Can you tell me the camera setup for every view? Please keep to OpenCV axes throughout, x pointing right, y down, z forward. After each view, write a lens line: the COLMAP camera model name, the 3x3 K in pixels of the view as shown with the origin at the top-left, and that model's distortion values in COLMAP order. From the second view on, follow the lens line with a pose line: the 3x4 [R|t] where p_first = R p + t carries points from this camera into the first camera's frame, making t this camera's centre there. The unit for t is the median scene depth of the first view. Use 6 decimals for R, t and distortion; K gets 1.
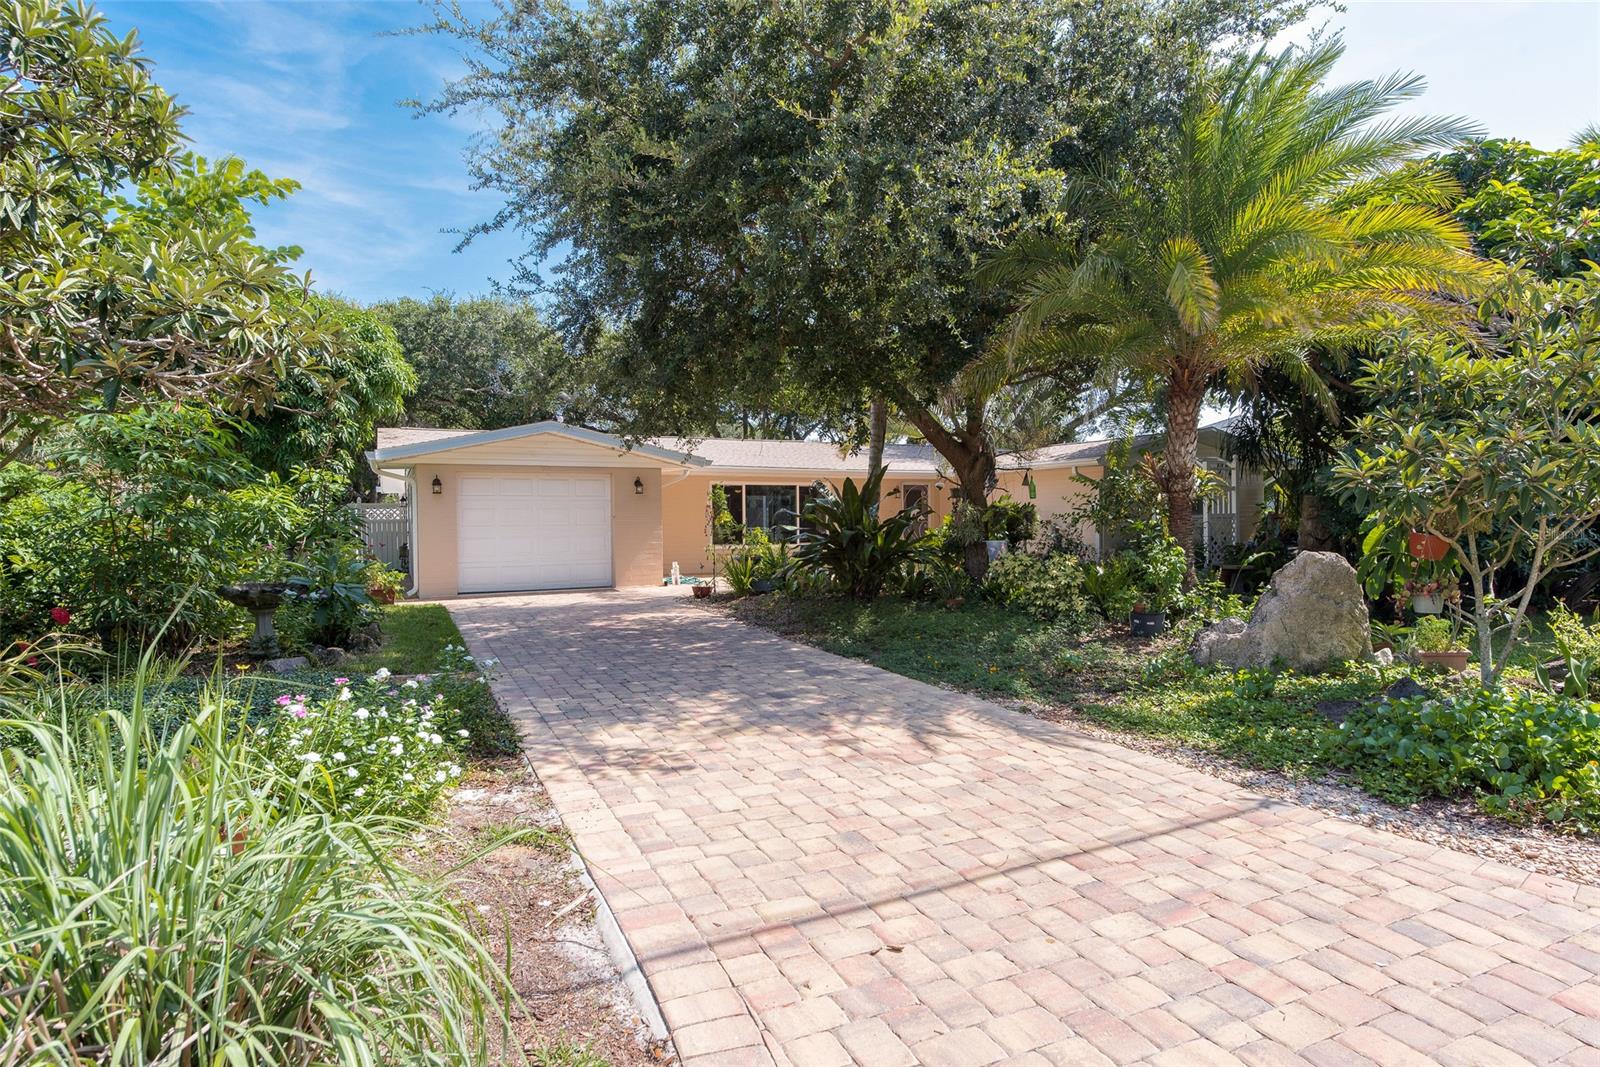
lens RADIAL K [[728.5, 0, 795.5], [0, 728.5, 533.6], [0, 0, 1]] dist [-0.006778, -0.000845]
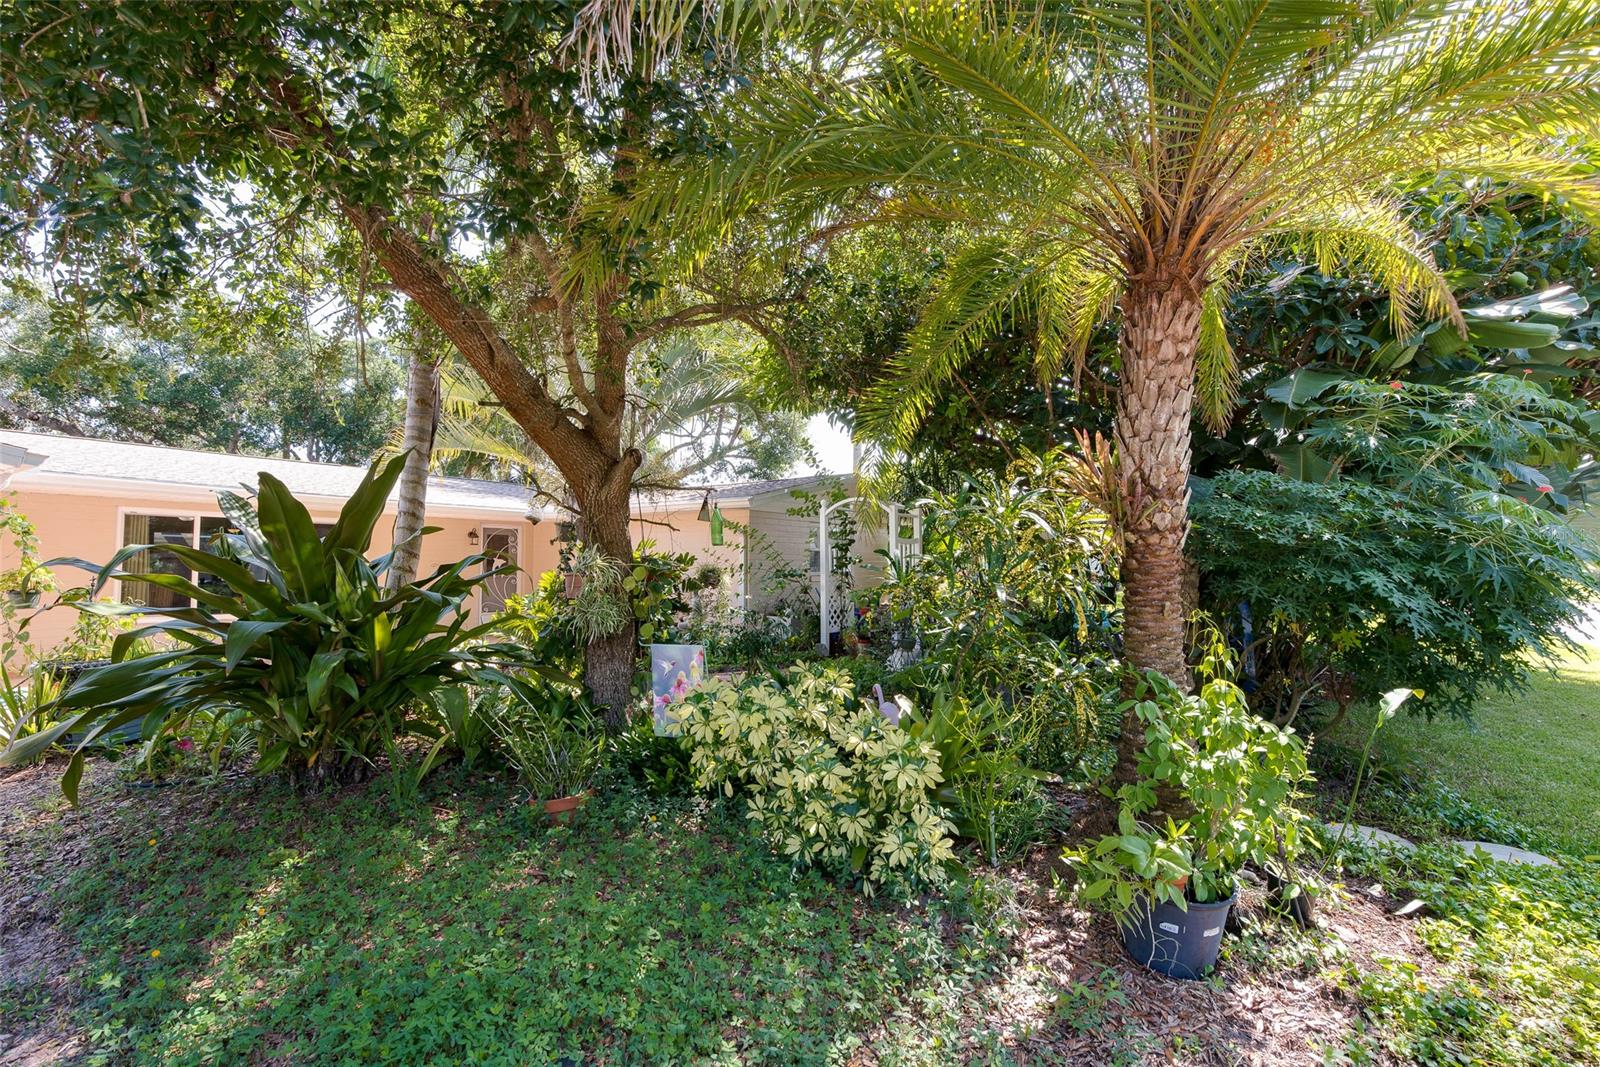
lens RADIAL K [[642.5, 0, 799.6], [0, 642.5, 537.1], [0, 0, 1]] dist [-0.004463, -0.003472]
pose [[0.833731, 0.027244, 0.551498, 0.115063], [0.010746, 0.997792, -0.065535, -0.021824], [-0.552066, 0.060565, 0.831598, 0.560956]]
